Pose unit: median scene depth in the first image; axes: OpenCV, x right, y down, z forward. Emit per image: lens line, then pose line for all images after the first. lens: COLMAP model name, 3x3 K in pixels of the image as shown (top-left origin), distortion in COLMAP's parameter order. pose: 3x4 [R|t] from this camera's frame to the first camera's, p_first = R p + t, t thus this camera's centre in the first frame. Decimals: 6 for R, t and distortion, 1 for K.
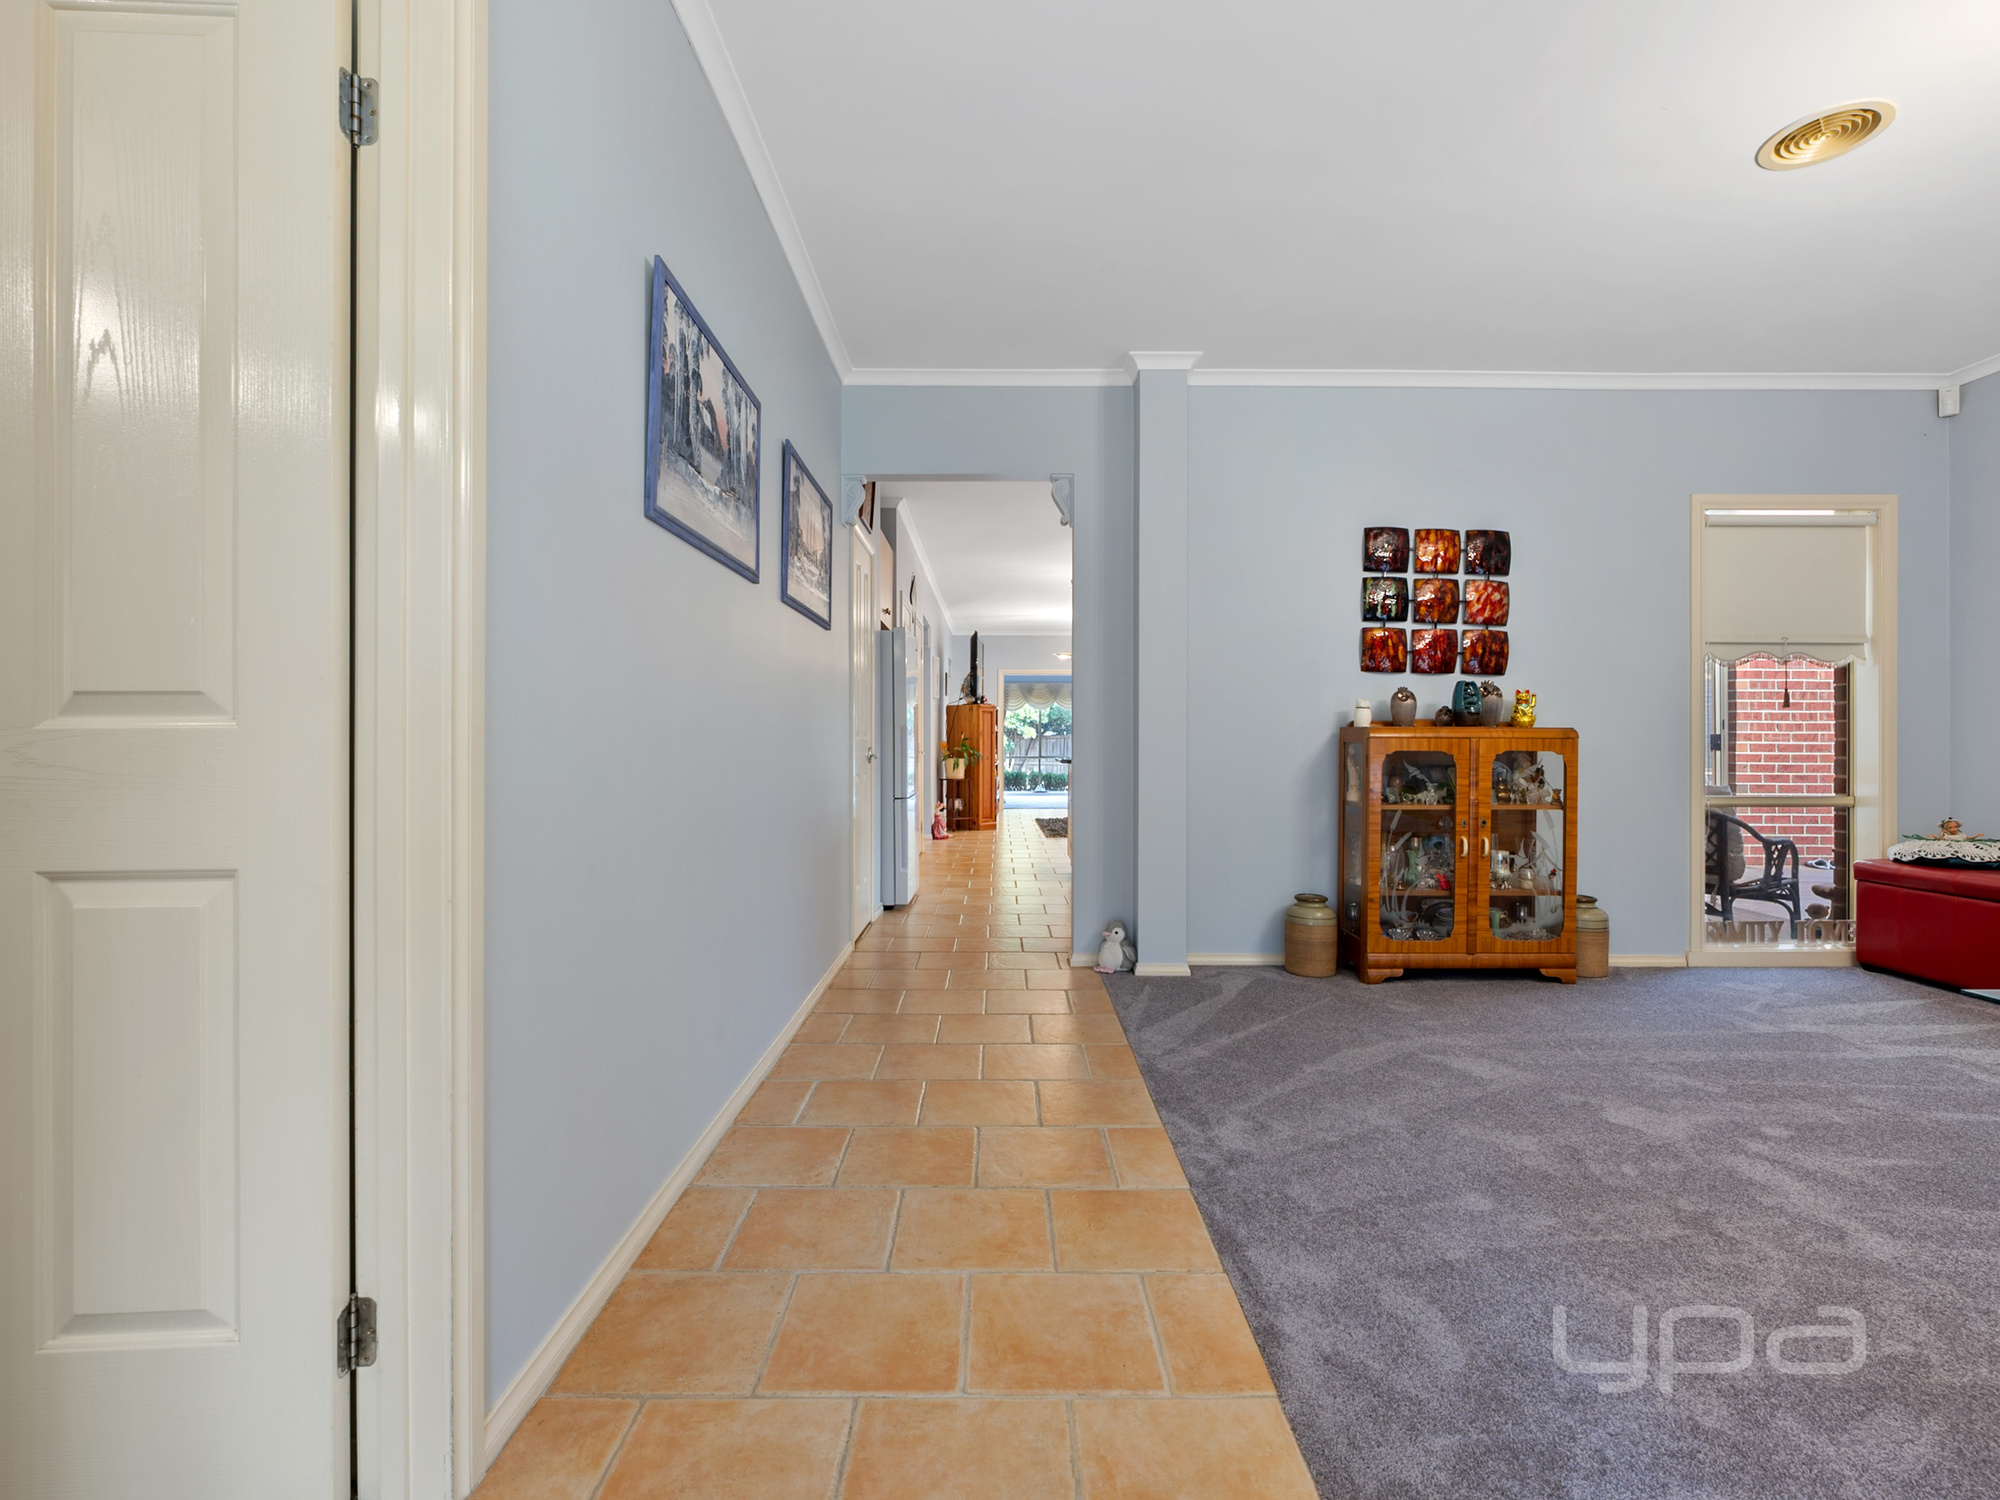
lens RADIAL K [[891.9, 0, 989.8], [0, 891.9, 745.0], [0, 0, 1]] dist [-0.000477, 0.000324]
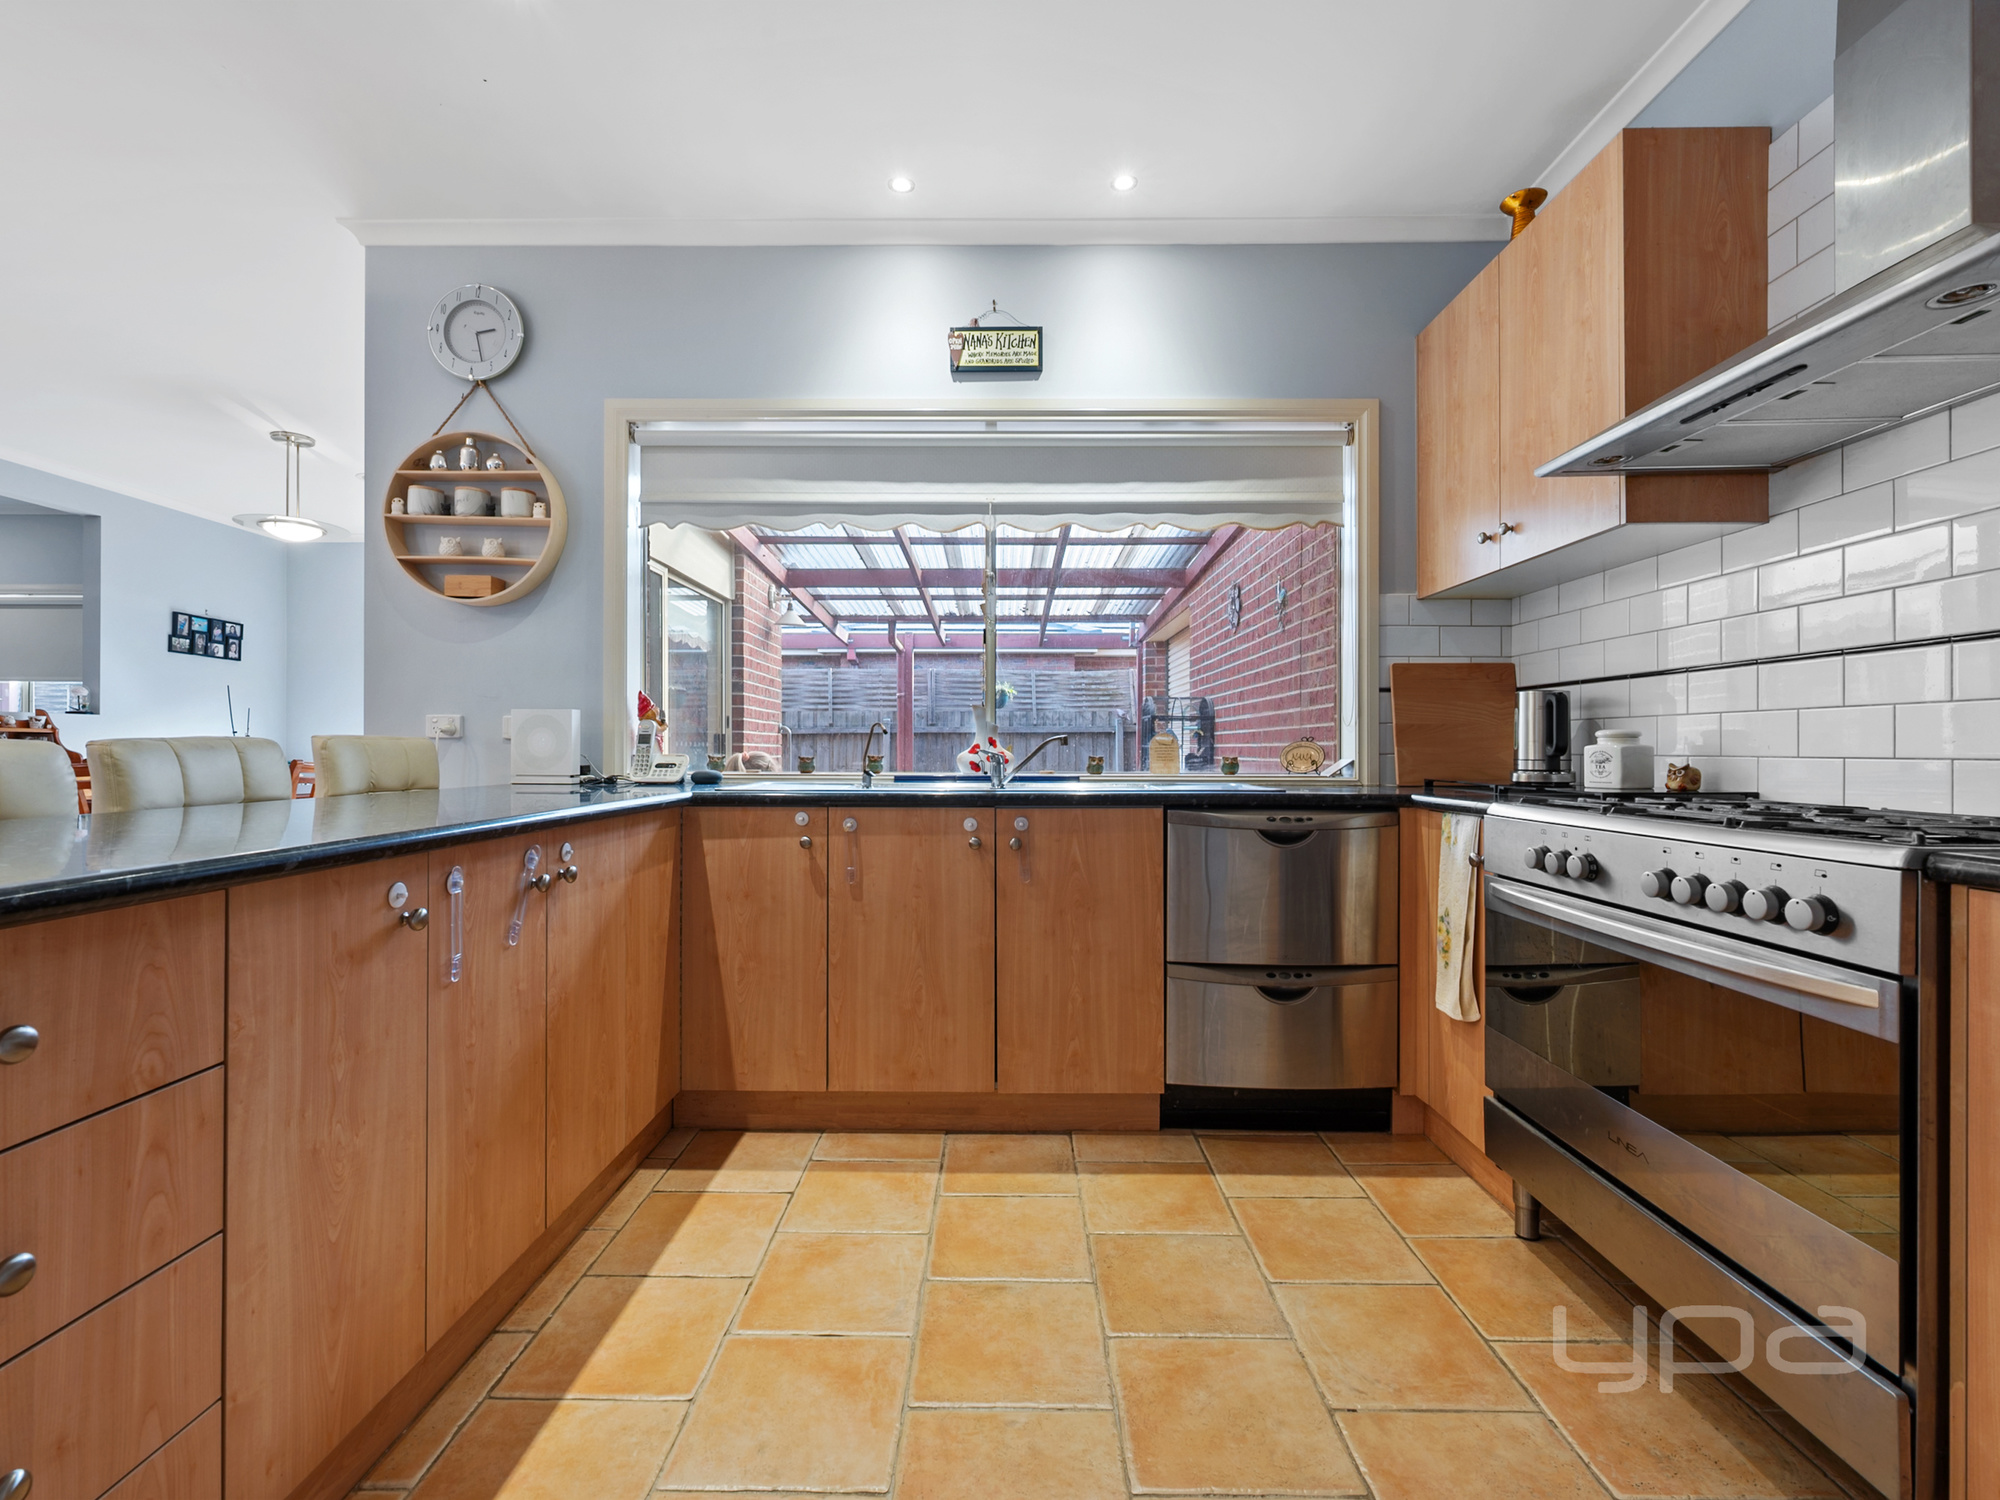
lens RADIAL K [[891.9, 0, 989.8], [0, 891.9, 745.0], [0, 0, 1]] dist [-0.000477, 0.000324]
pose [[-0.004941, 0.000636, 0.999988, 0.015098], [-0.000634, 1.000000, -0.000639, -0.002674], [-0.999988, -0.000637, -0.004941, 1.188992]]
